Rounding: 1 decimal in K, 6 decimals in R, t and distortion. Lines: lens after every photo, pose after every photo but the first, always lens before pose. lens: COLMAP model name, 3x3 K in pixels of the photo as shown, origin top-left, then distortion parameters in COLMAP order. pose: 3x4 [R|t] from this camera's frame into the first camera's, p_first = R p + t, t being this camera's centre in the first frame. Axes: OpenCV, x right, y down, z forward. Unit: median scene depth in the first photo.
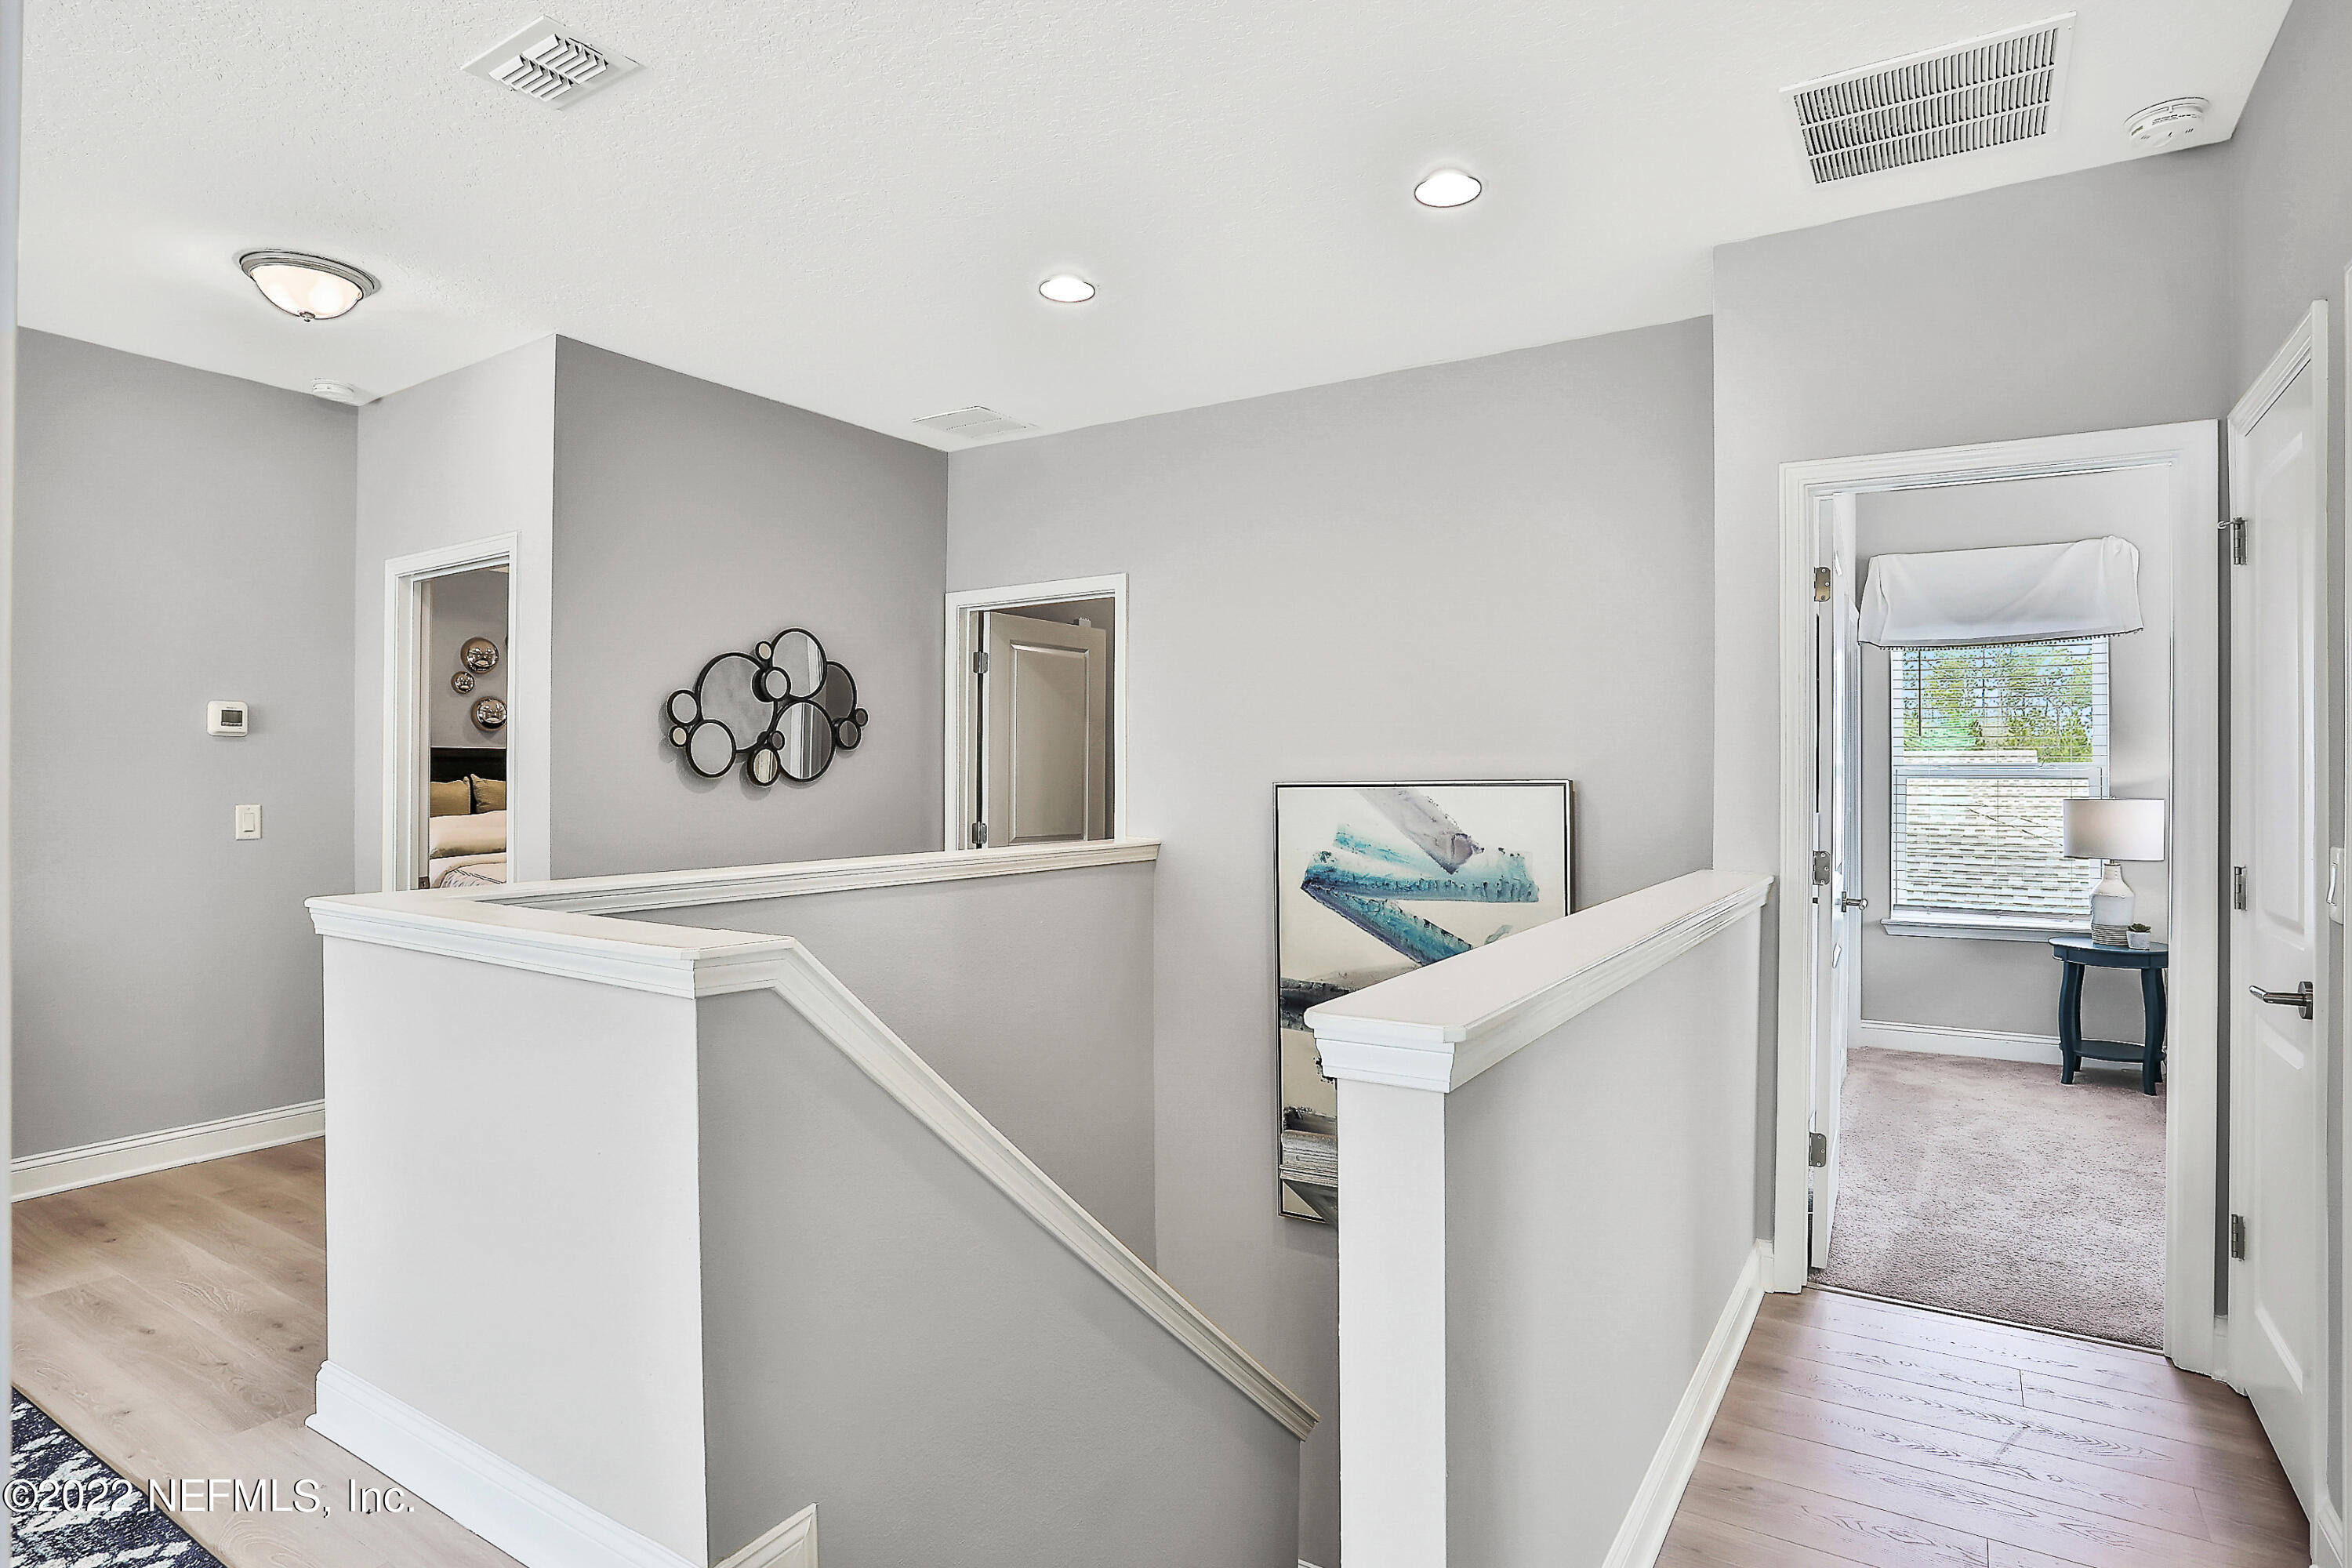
lens RADIAL K [[1242.3, 0, 1176.0], [0, 1242.3, 784.0], [0, 0, 1]] dist [-0.012468, 0.000310]
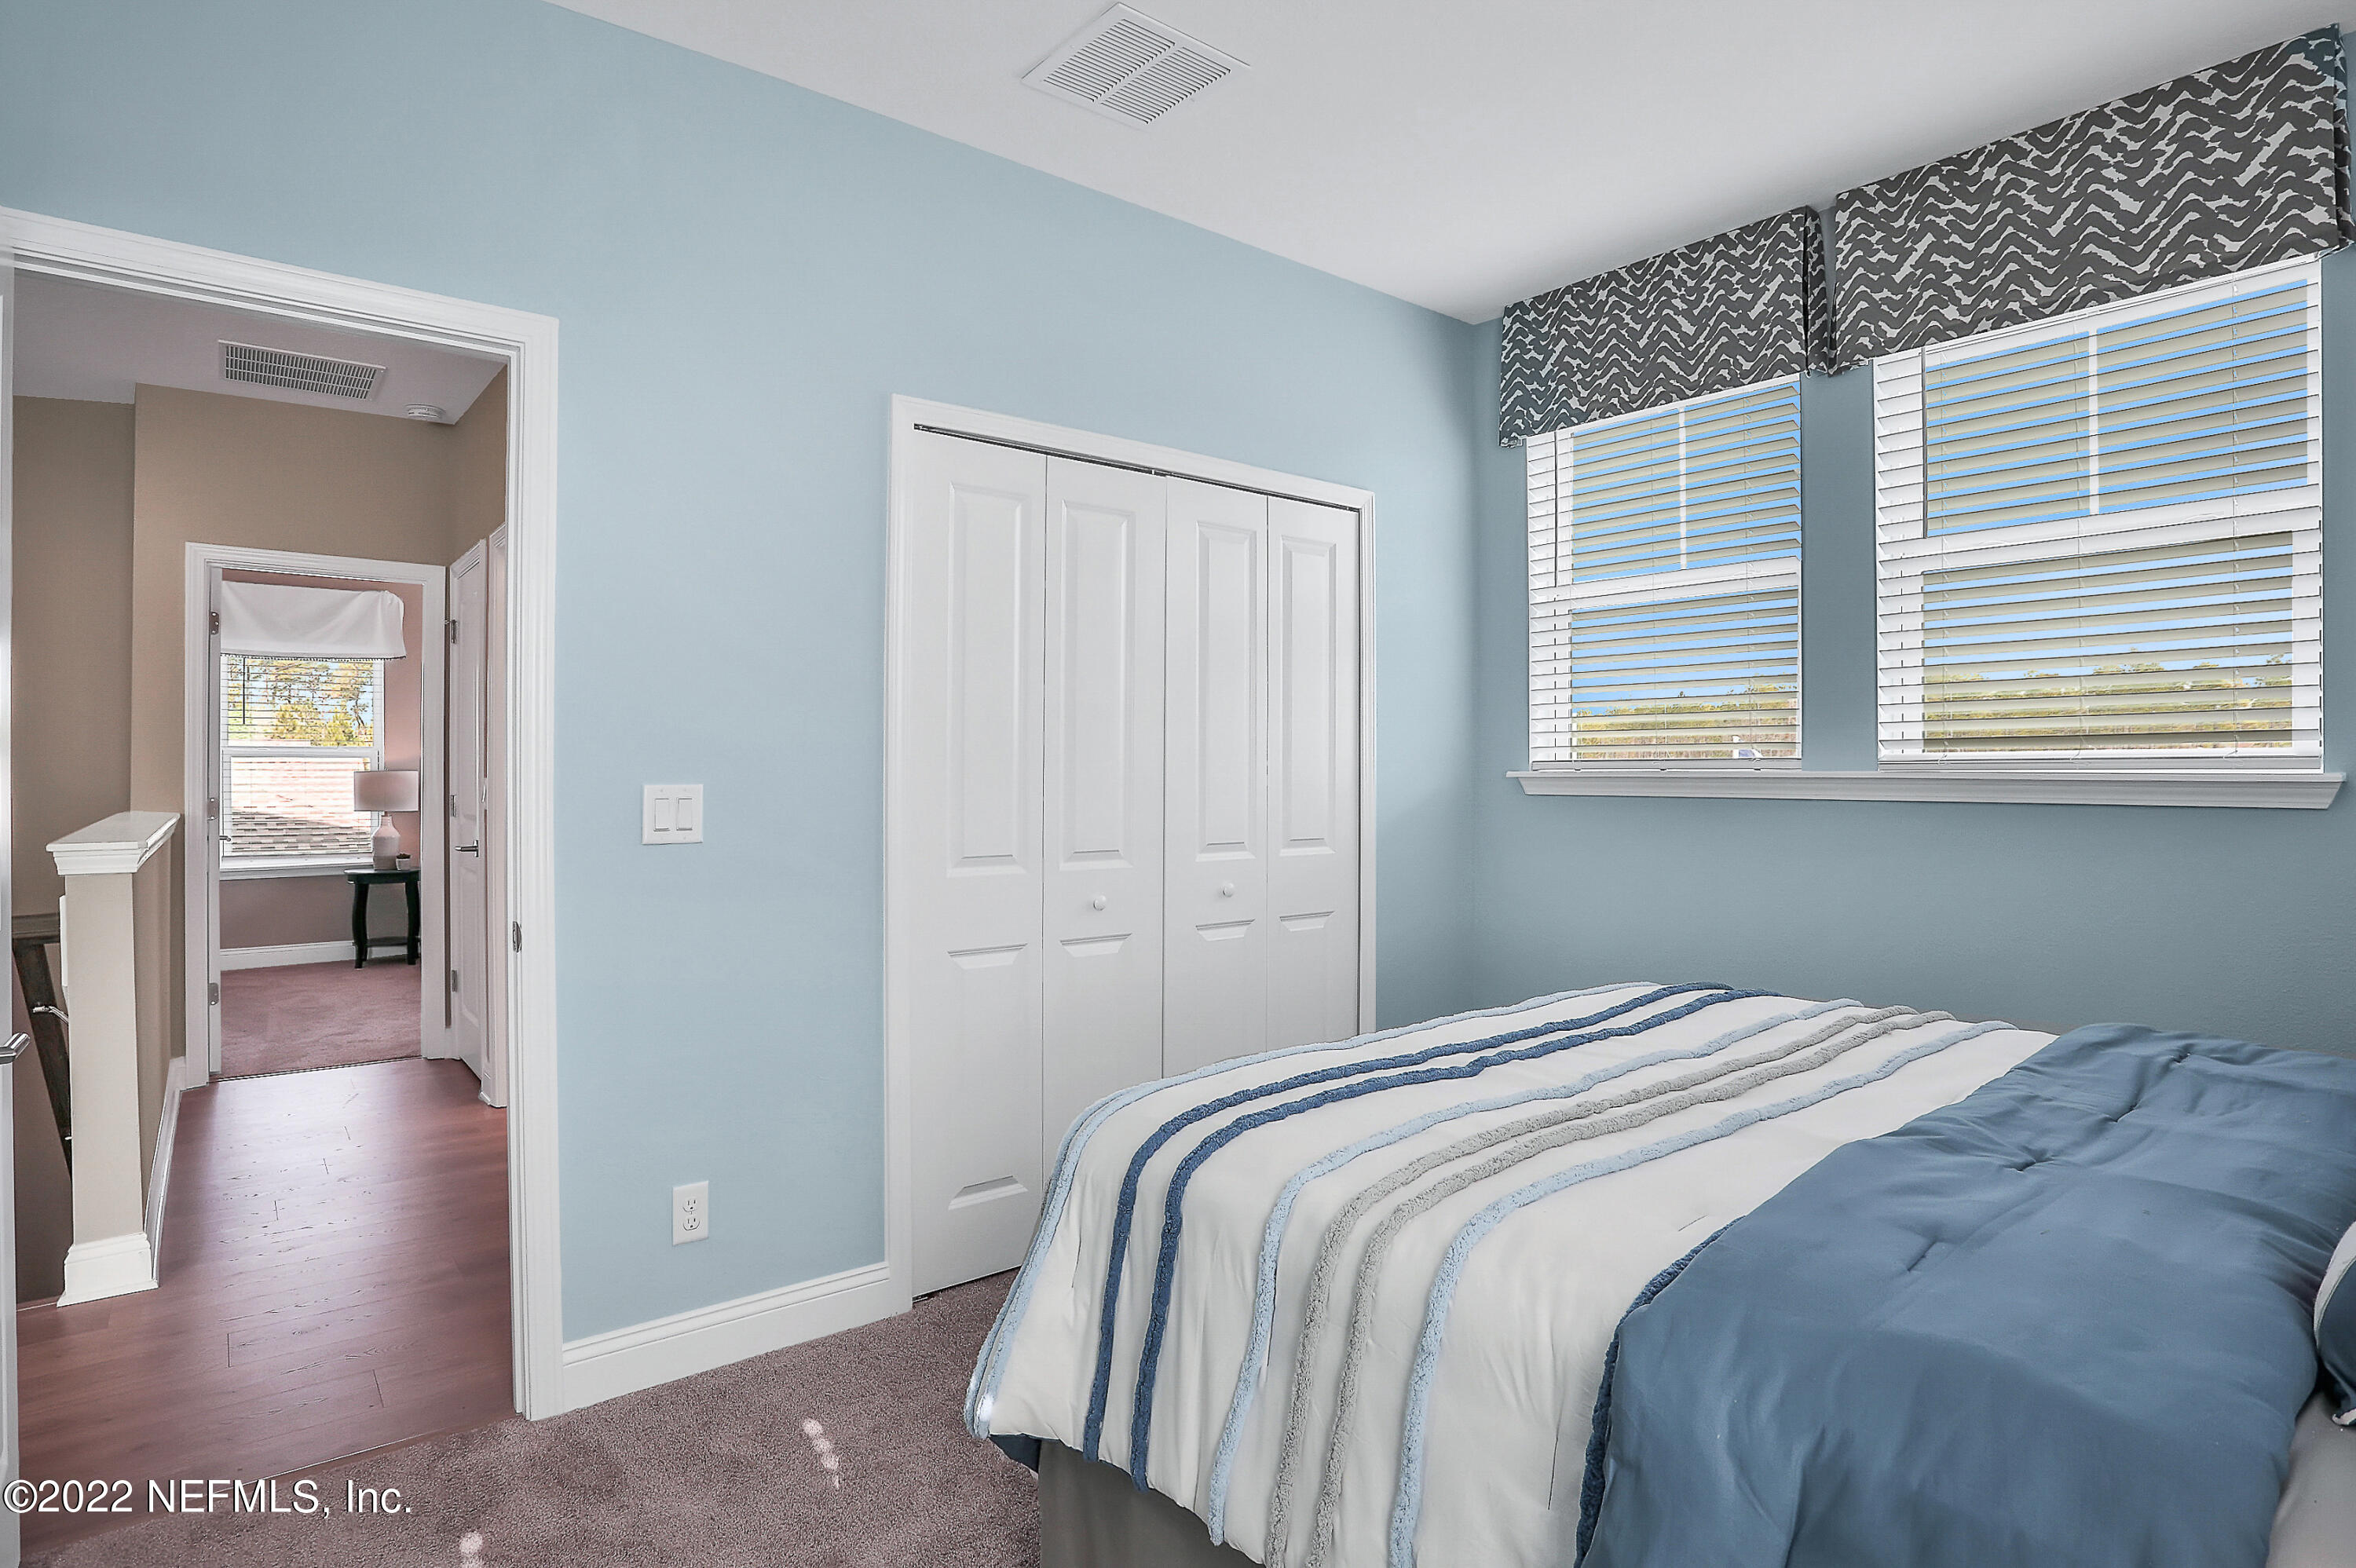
lens RADIAL K [[1225.3, 0, 1178.4], [0, 1225.3, 771.9], [0, 0, 1]] dist [-0.043709, 0.011108]
pose [[0.324992, -0.000782, 0.945716, -0.307402], [0.002768, 0.999996, -0.000124, 0.015857], [-0.945713, 0.002658, 0.324993, -0.379134]]
